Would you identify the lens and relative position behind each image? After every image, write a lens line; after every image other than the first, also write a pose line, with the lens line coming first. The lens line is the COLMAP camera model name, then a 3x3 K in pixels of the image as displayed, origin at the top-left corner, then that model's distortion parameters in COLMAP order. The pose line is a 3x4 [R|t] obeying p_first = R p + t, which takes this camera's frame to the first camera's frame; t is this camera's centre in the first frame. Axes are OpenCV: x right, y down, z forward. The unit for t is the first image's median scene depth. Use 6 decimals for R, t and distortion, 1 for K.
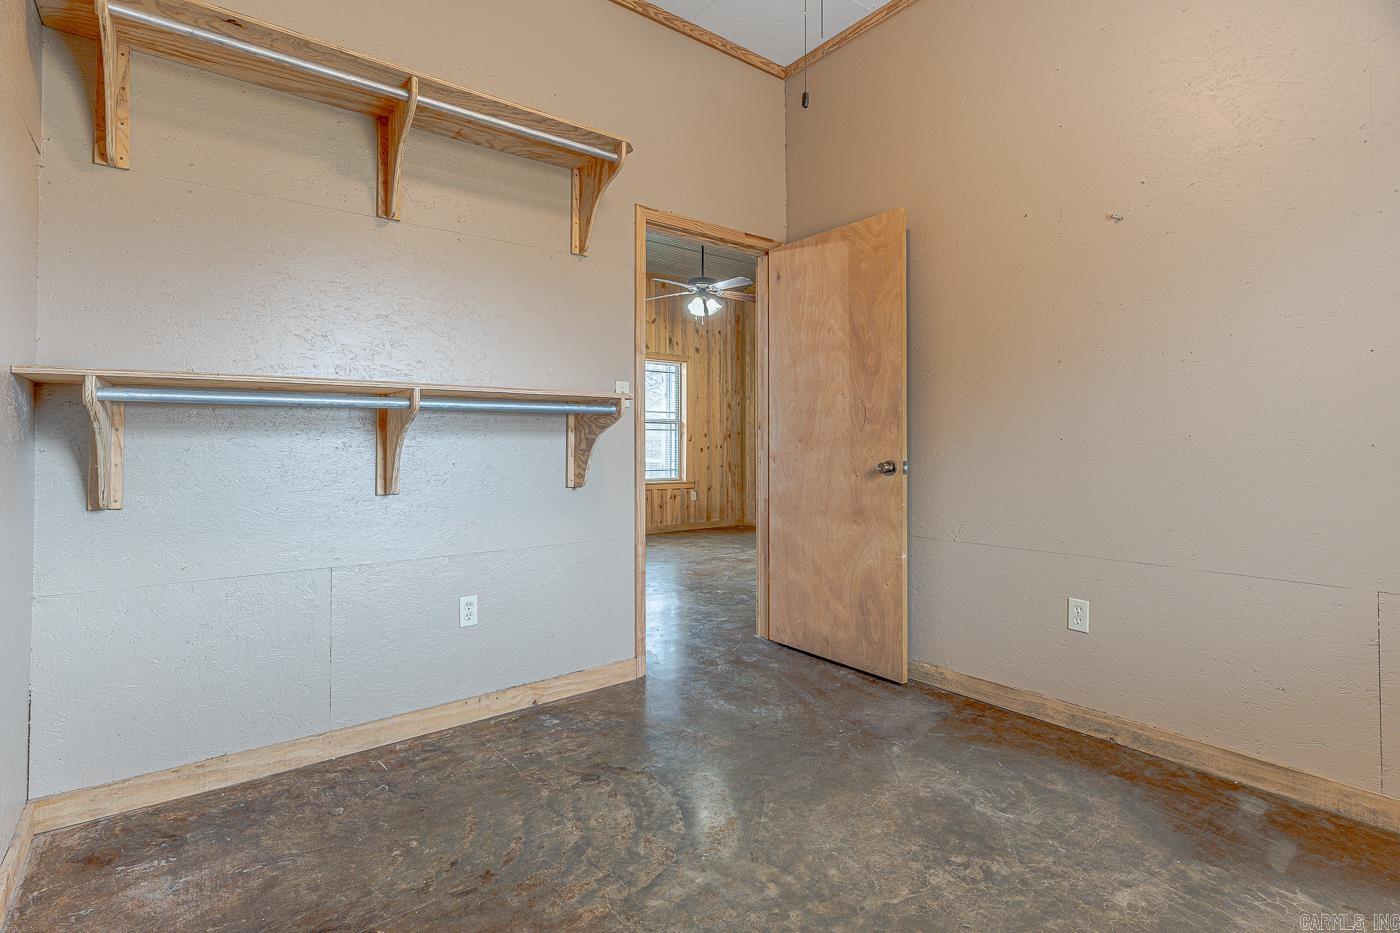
lens RADIAL K [[677.2, 0, 680.0], [0, 677.2, 447.3], [0, 0, 1]] dist [0.000973, 0.000826]
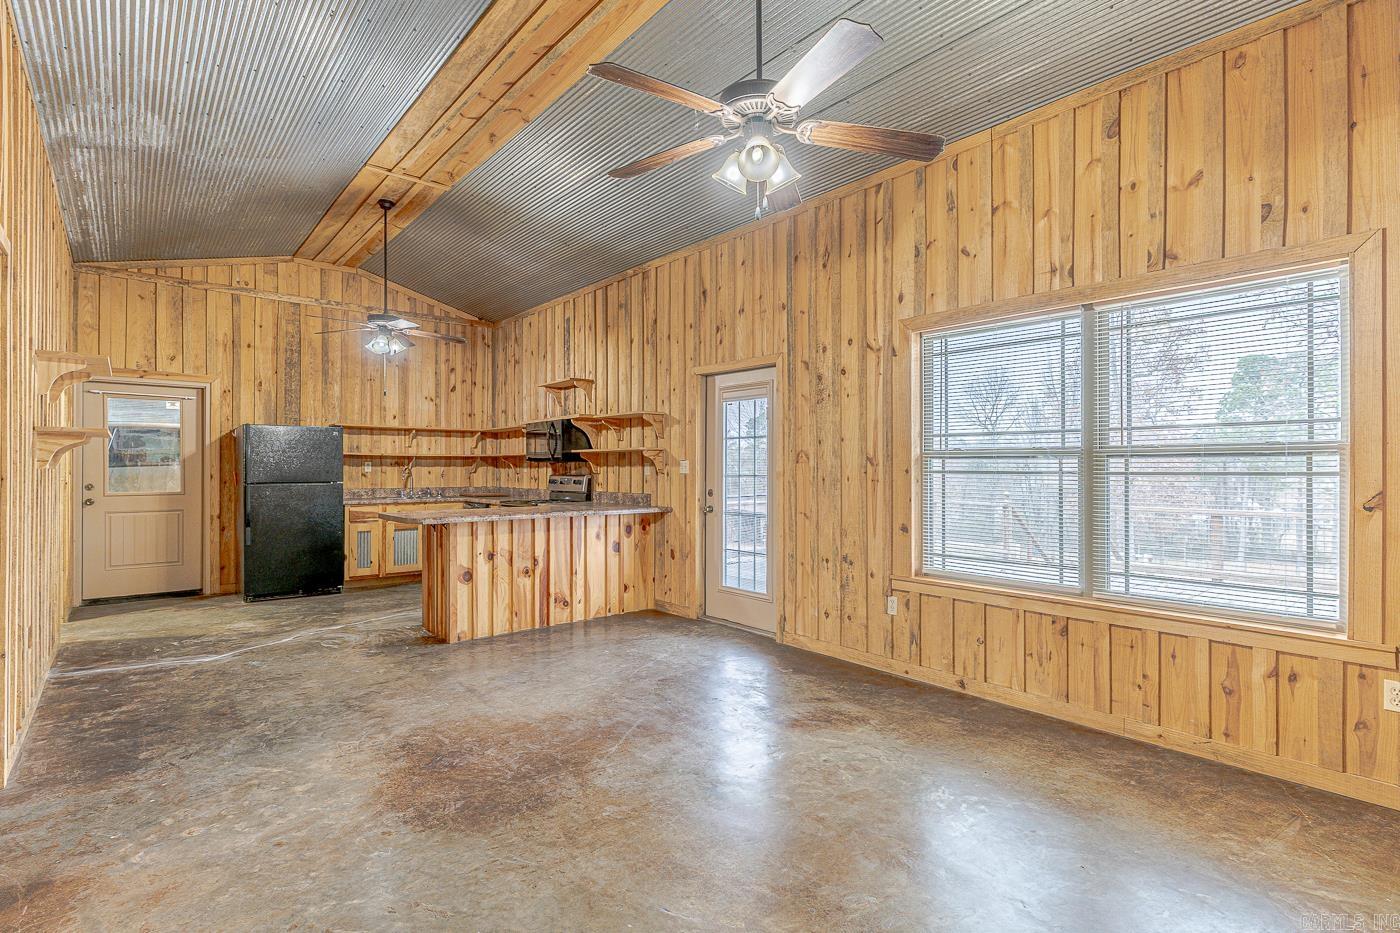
lens RADIAL K [[675.4, 0, 696.9], [0, 675.4, 469.7], [0, 0, 1]] dist [0.000261, 0.000475]
pose [[0.063843, -0.001005, -0.997959, 0.295000], [-0.004415, 0.999989, -0.001289, -0.025304], [0.997950, 0.004488, 0.063837, 0.676342]]
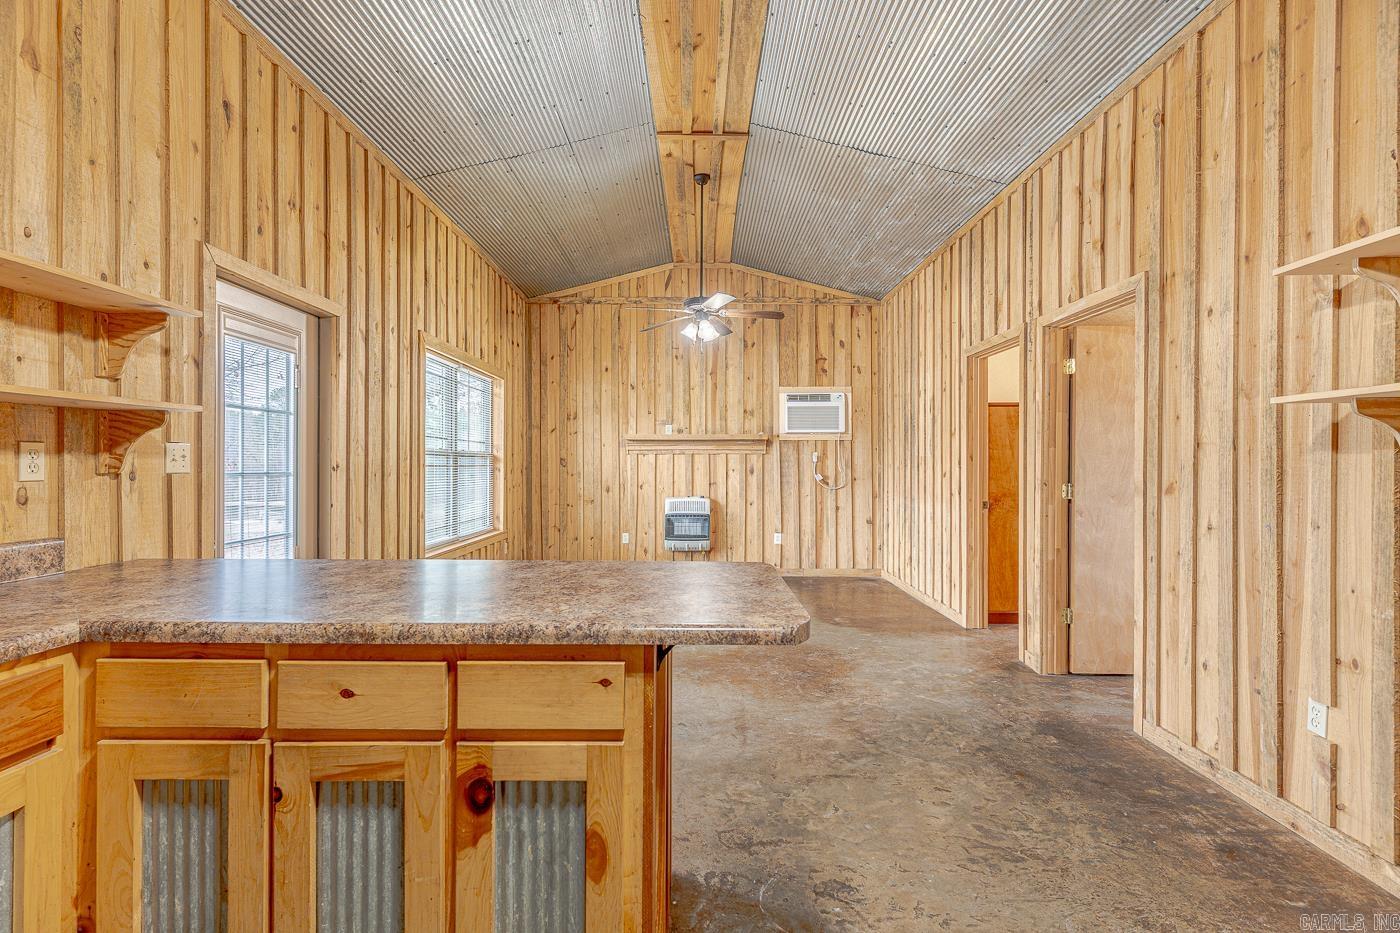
lens RADIAL K [[664.4, 0, 698.5], [0, 664.4, 467.4], [0, 0, 1]] dist [0.000921, 0.000487]
pose [[0.595867, -0.002644, 0.803079, -0.470507], [-0.000529, 0.999993, 0.003685, -0.025858], [-0.803083, -0.002621, 0.595861, 0.356202]]
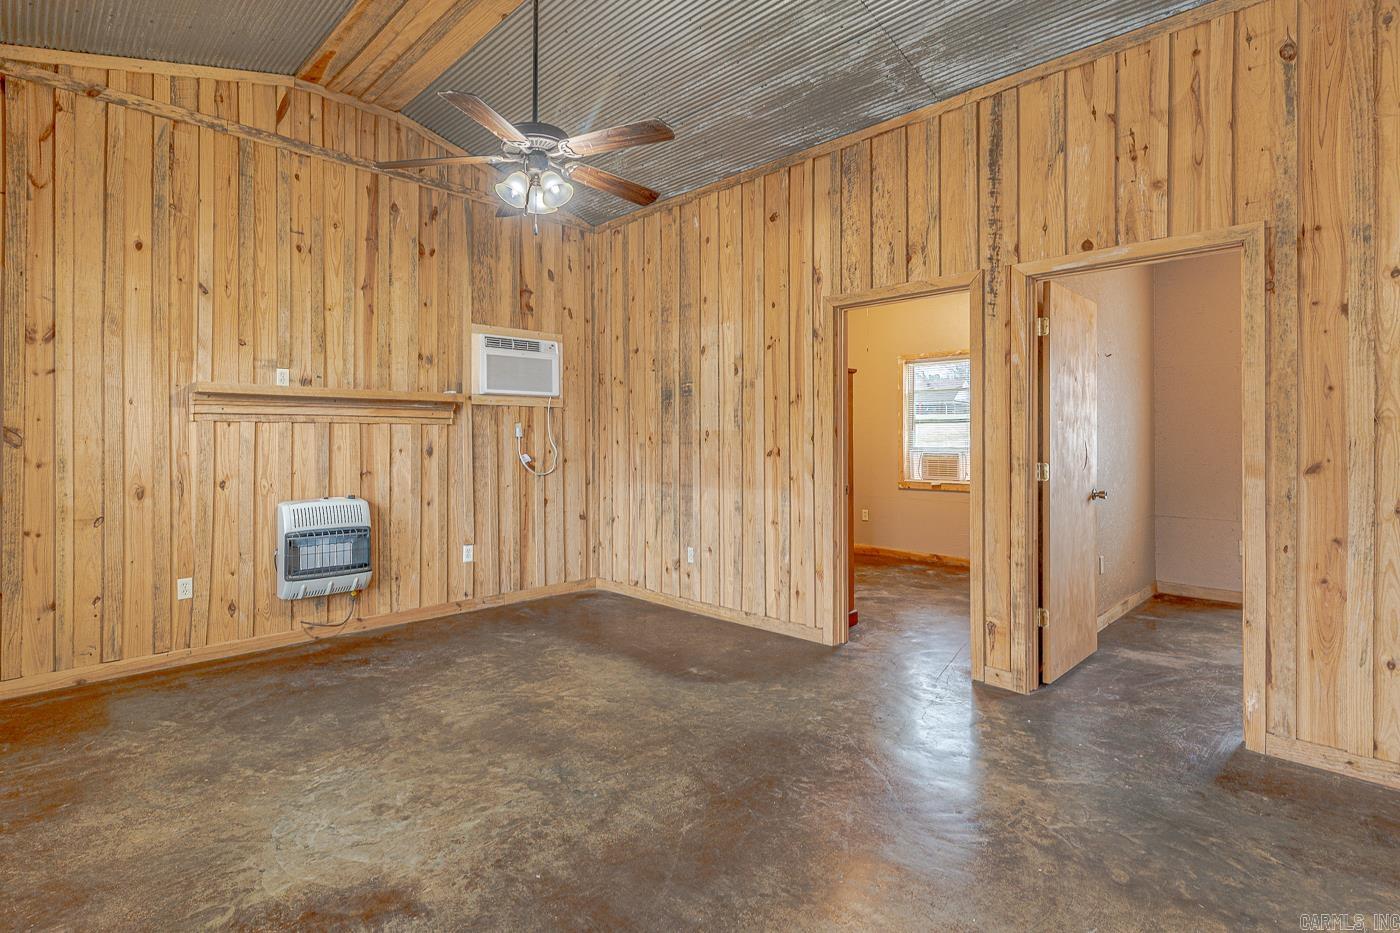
lens RADIAL K [[686.1, 0, 686.1], [0, 686.1, 432.5], [0, 0, 1]] dist [0.001427, 0.000047]
pose [[-0.142985, 0.011275, 0.989661, -0.320979], [0.001276, 0.999936, -0.011207, -0.026818], [-0.989724, -0.000340, -0.142990, 0.693353]]
